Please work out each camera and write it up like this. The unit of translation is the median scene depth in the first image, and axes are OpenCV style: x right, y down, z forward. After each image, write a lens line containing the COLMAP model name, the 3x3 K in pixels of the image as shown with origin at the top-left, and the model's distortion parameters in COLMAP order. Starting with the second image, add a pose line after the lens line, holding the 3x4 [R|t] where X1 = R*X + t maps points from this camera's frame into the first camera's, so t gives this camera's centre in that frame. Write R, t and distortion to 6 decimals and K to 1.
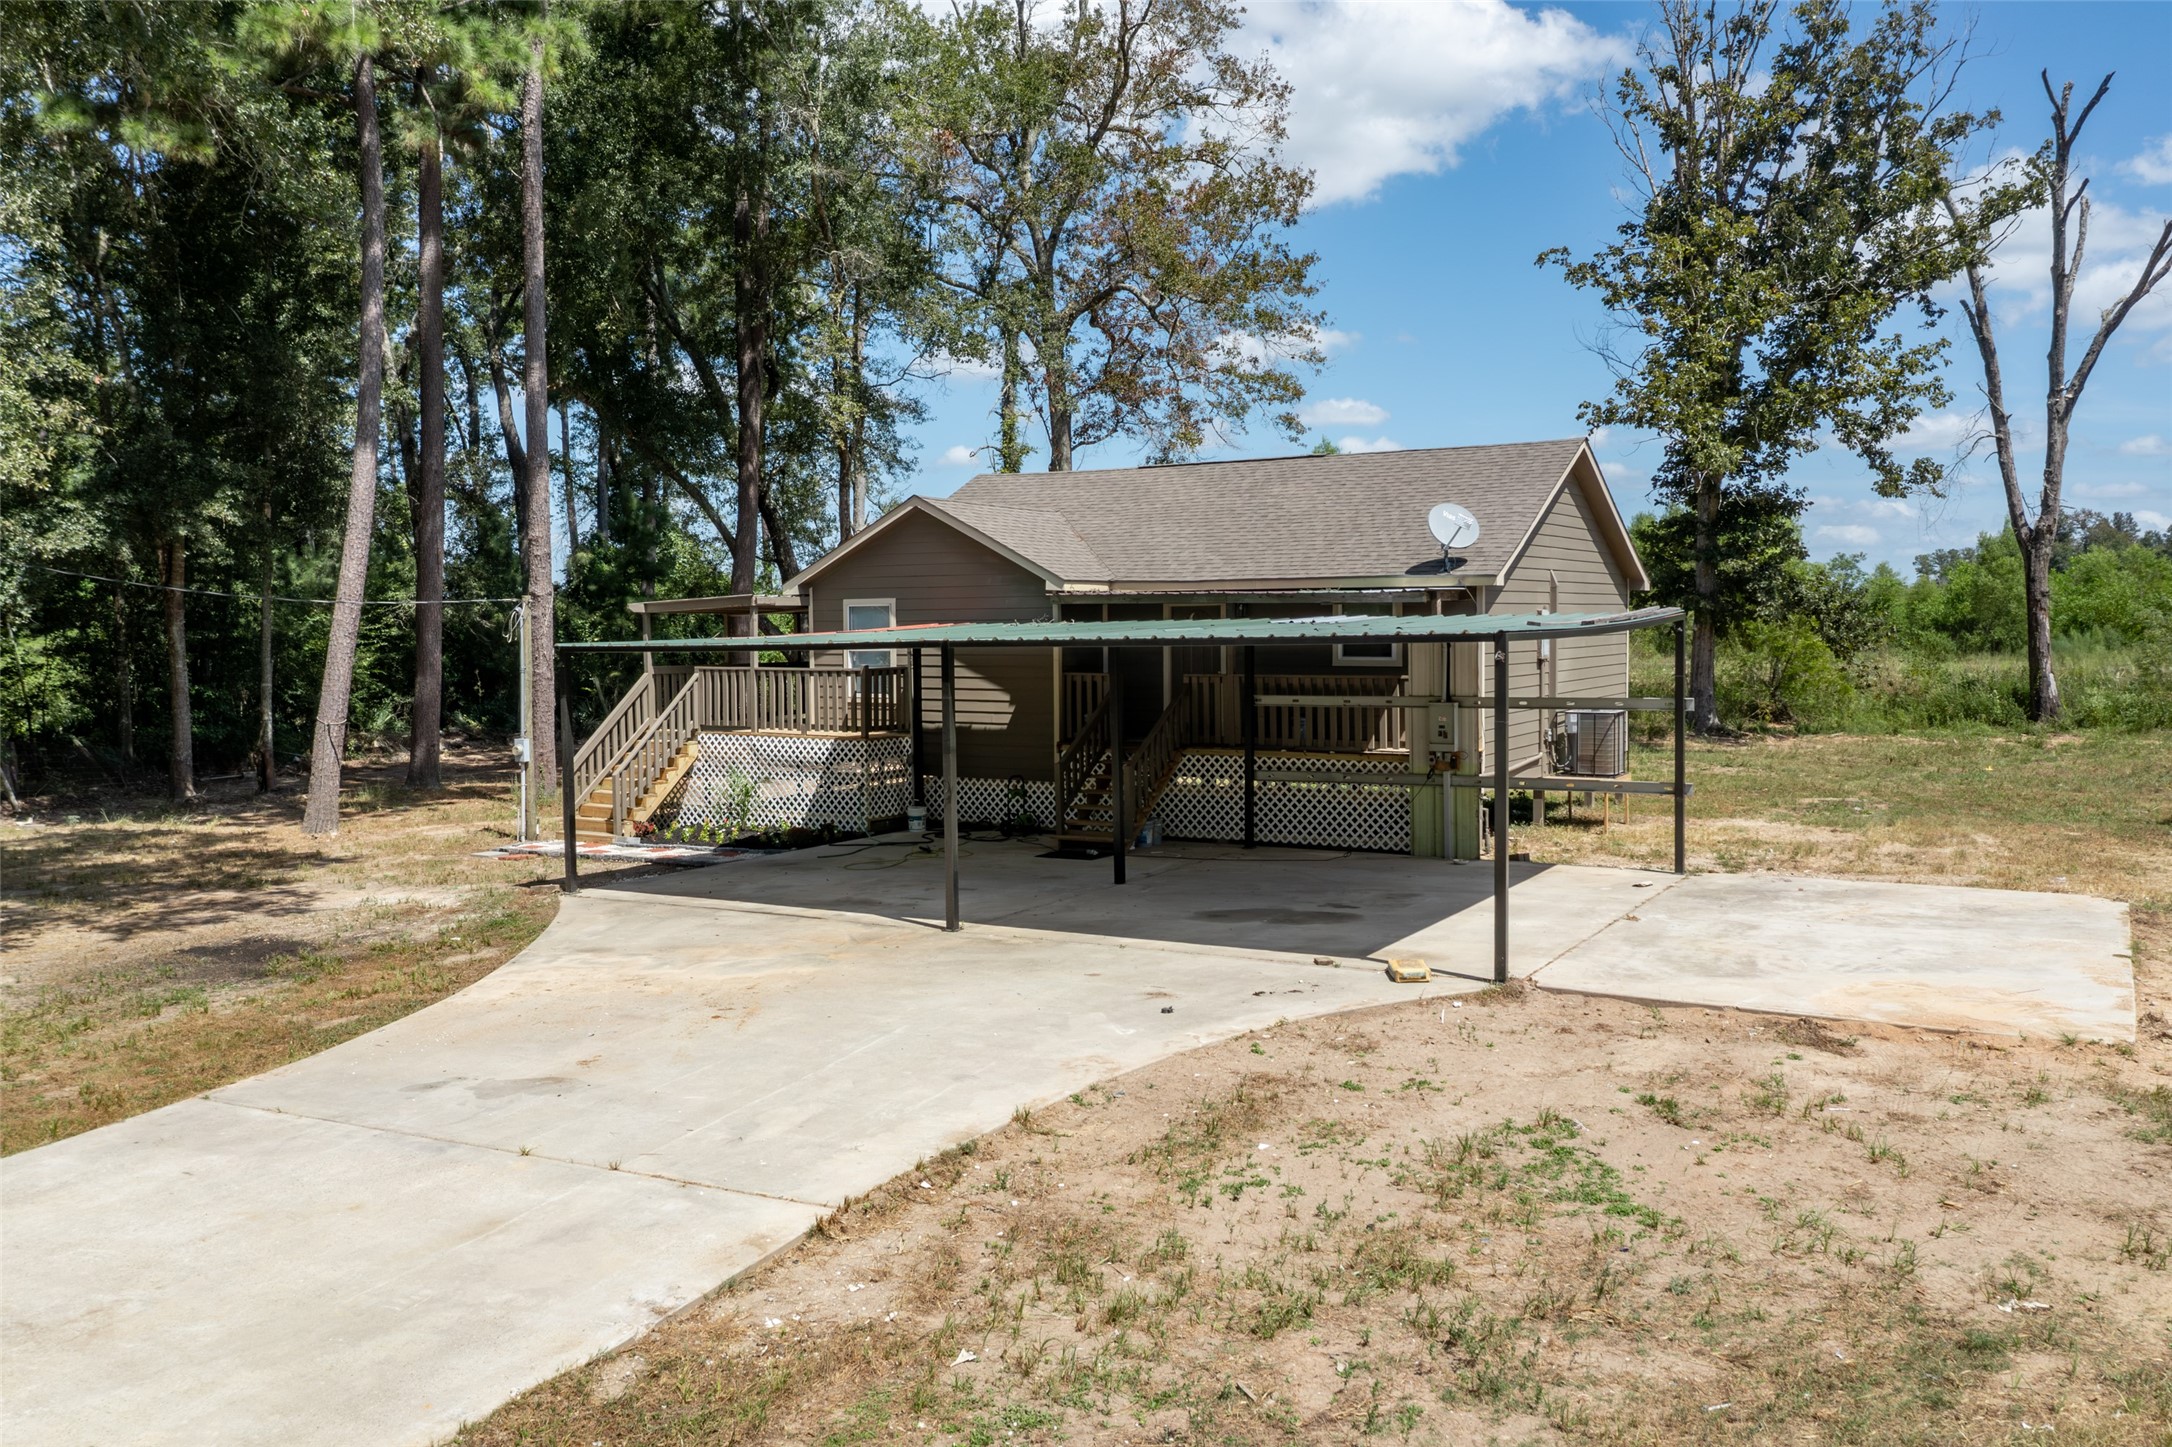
lens RADIAL K [[1722.3, 0, 1079.9], [0, 1722.3, 709.4], [0, 0, 1]] dist [0.000713, -0.004681]
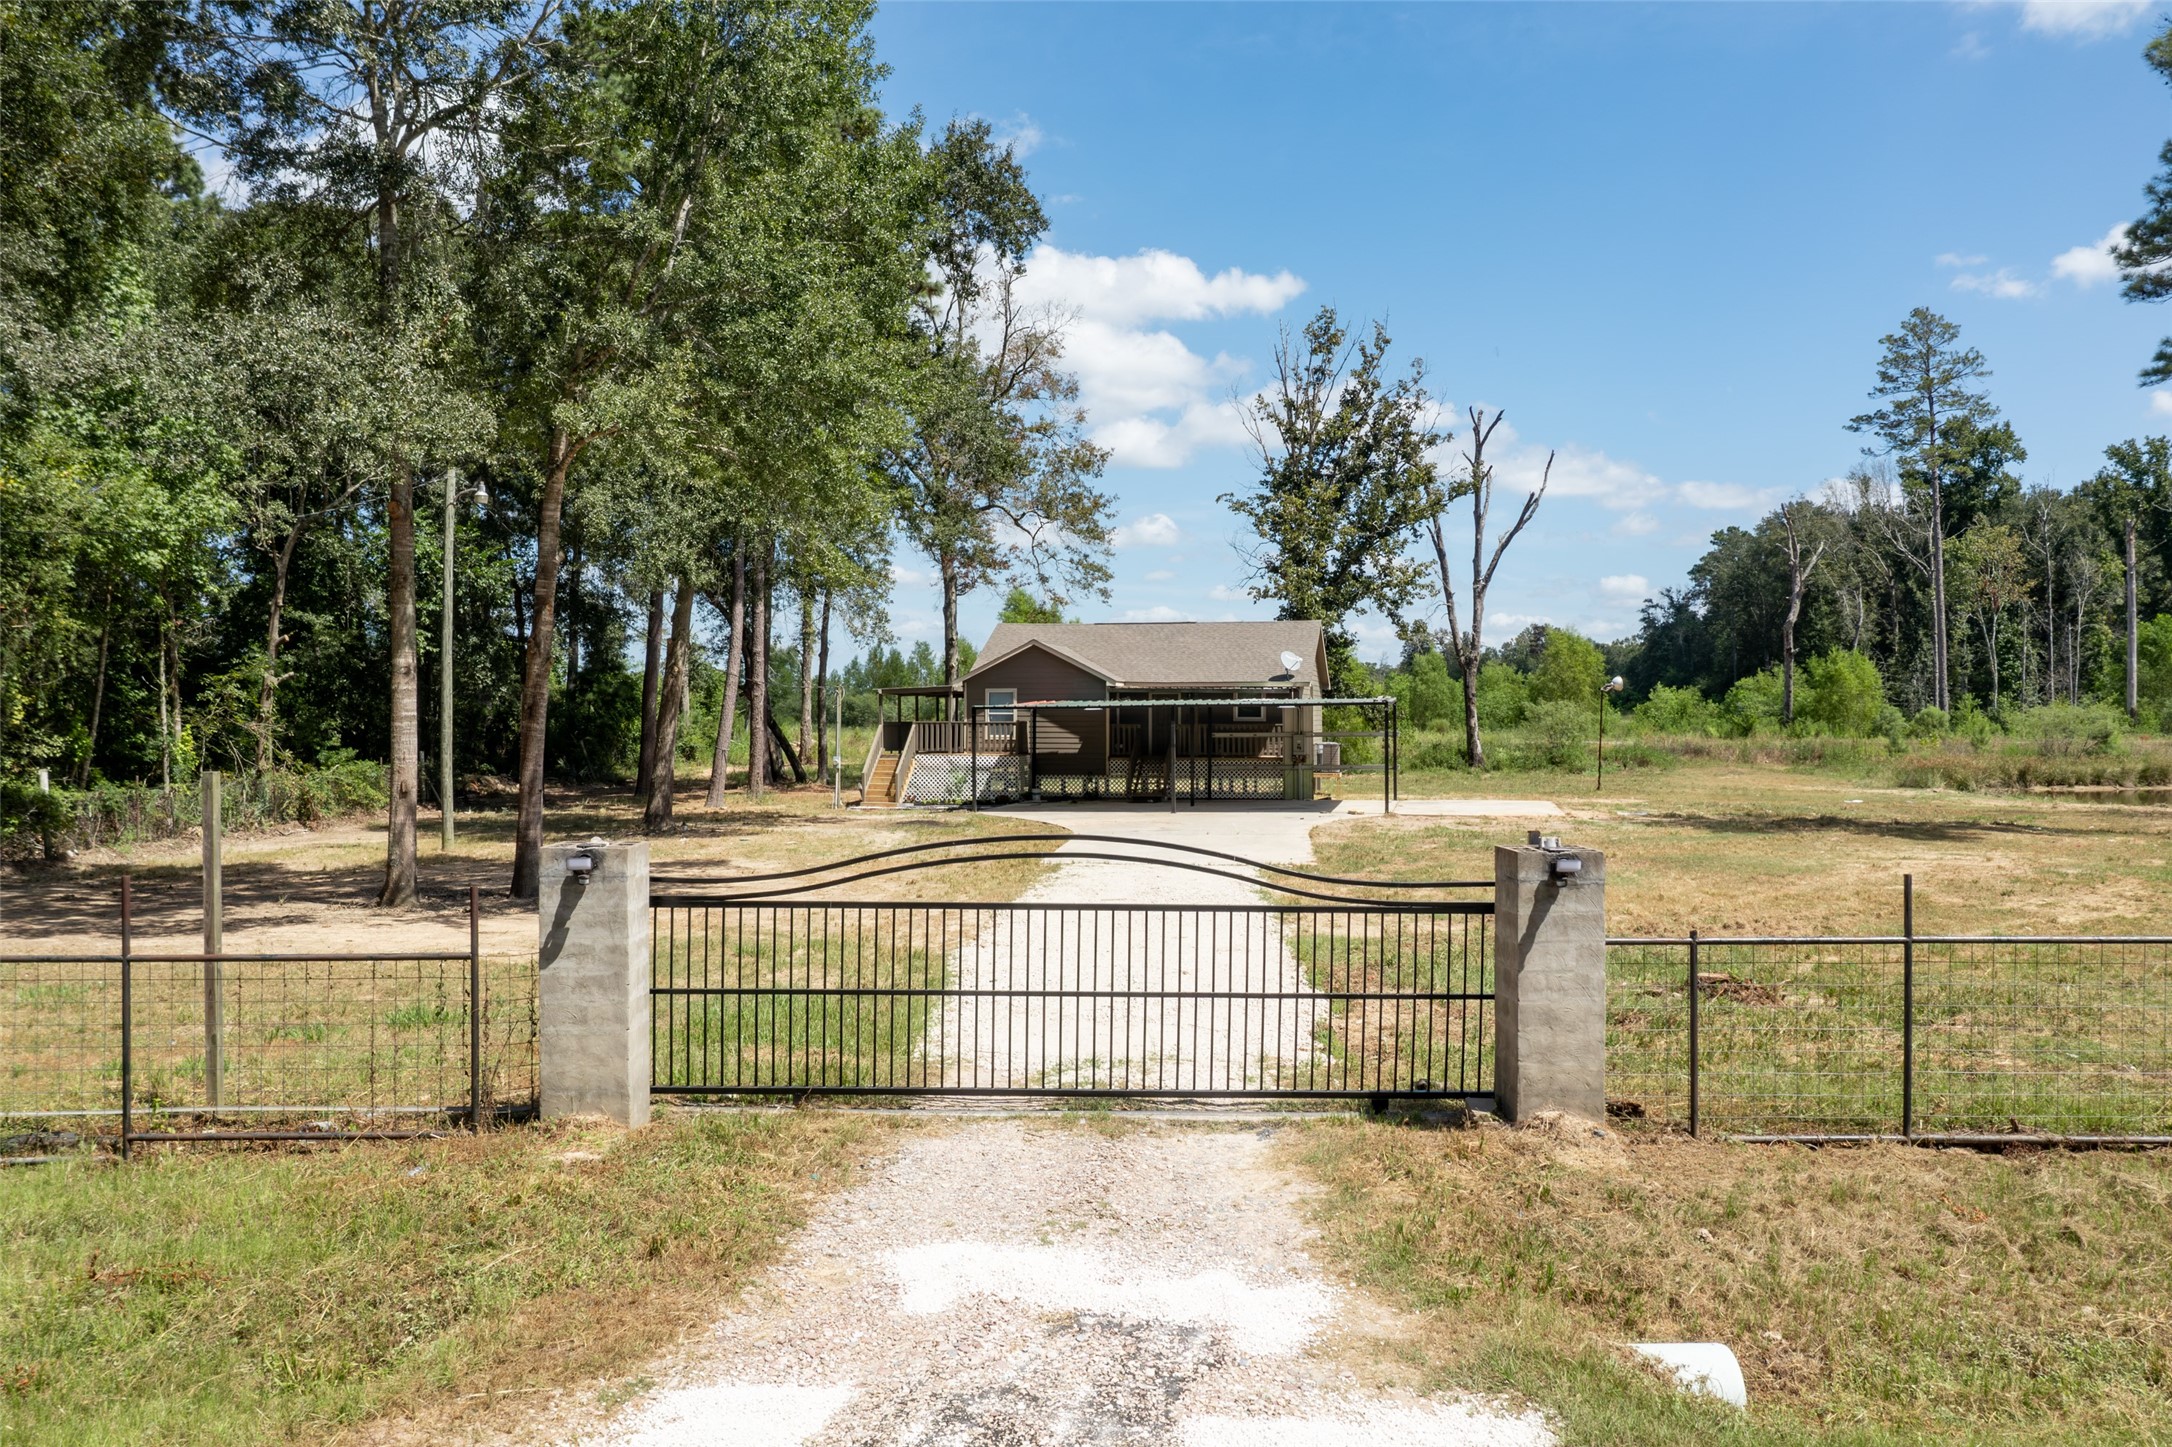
lens RADIAL K [[1722.3, 0, 1079.9], [0, 1722.3, 709.4], [0, 0, 1]] dist [0.000713, -0.004681]
pose [[0.947641, 0.009762, 0.319189, -0.431048], [0.008169, 0.998464, -0.054790, 0.045836], [-0.319234, 0.054528, 0.946106, -0.603413]]
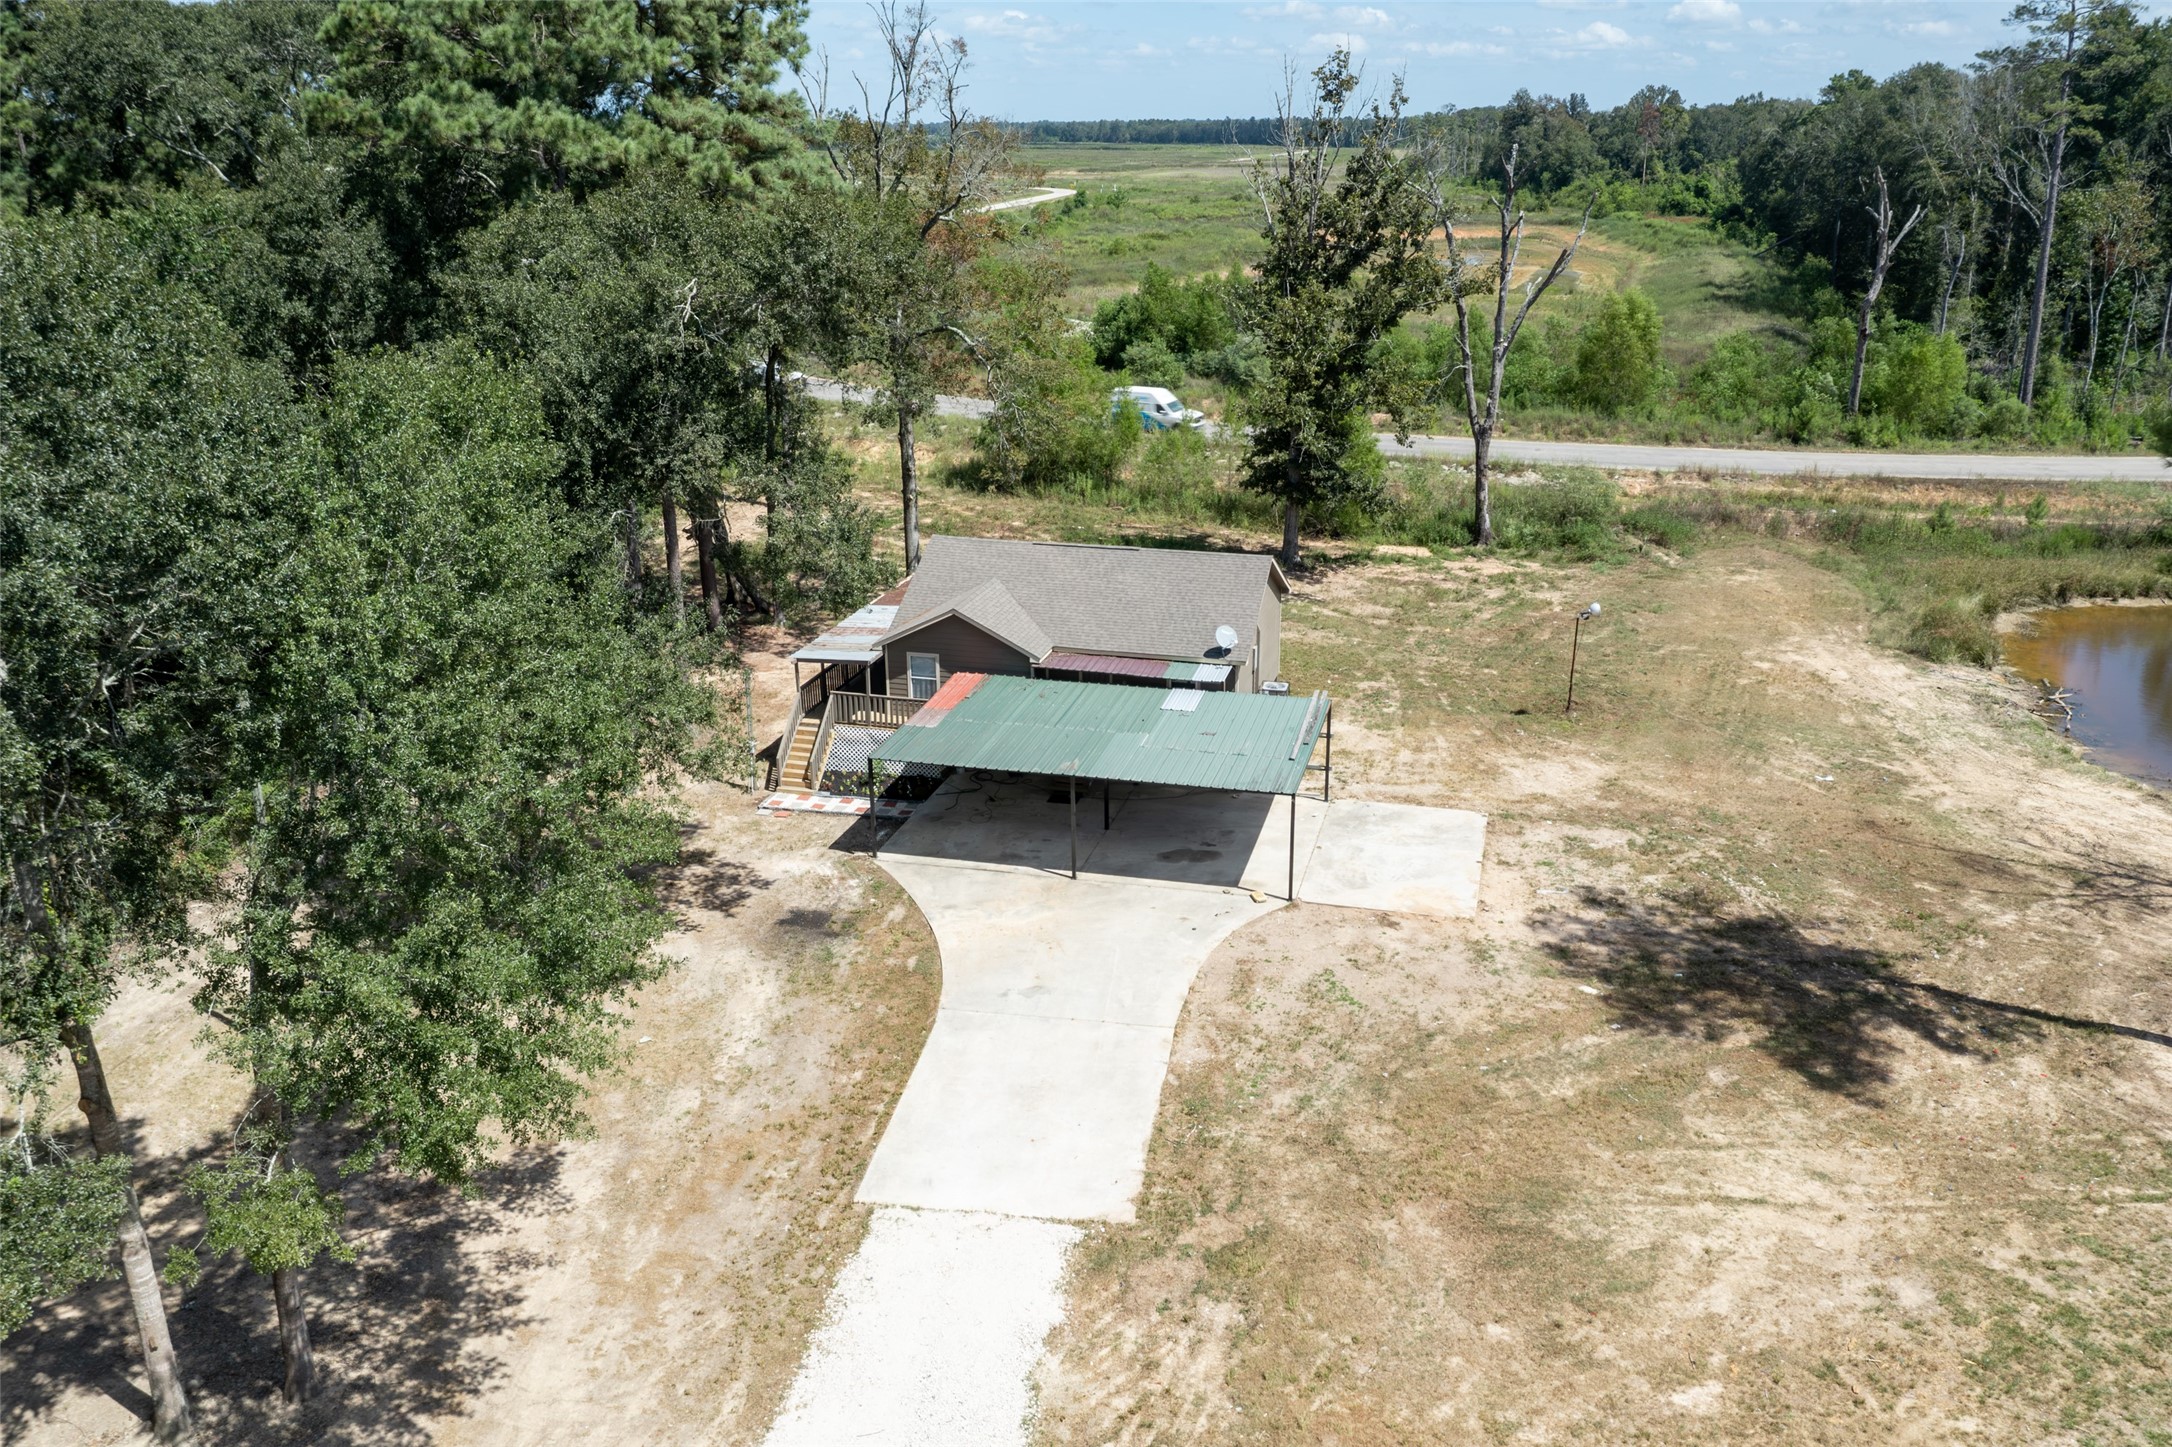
lens RADIAL K [[1722.3, 0, 1079.9], [0, 1722.3, 709.4], [0, 0, 1]] dist [0.000713, -0.004681]
pose [[0.962284, -0.080918, 0.259734, -0.289039], [0.009613, 0.964257, 0.264794, -0.323331], [-0.271877, -0.252311, 0.928667, -0.539097]]
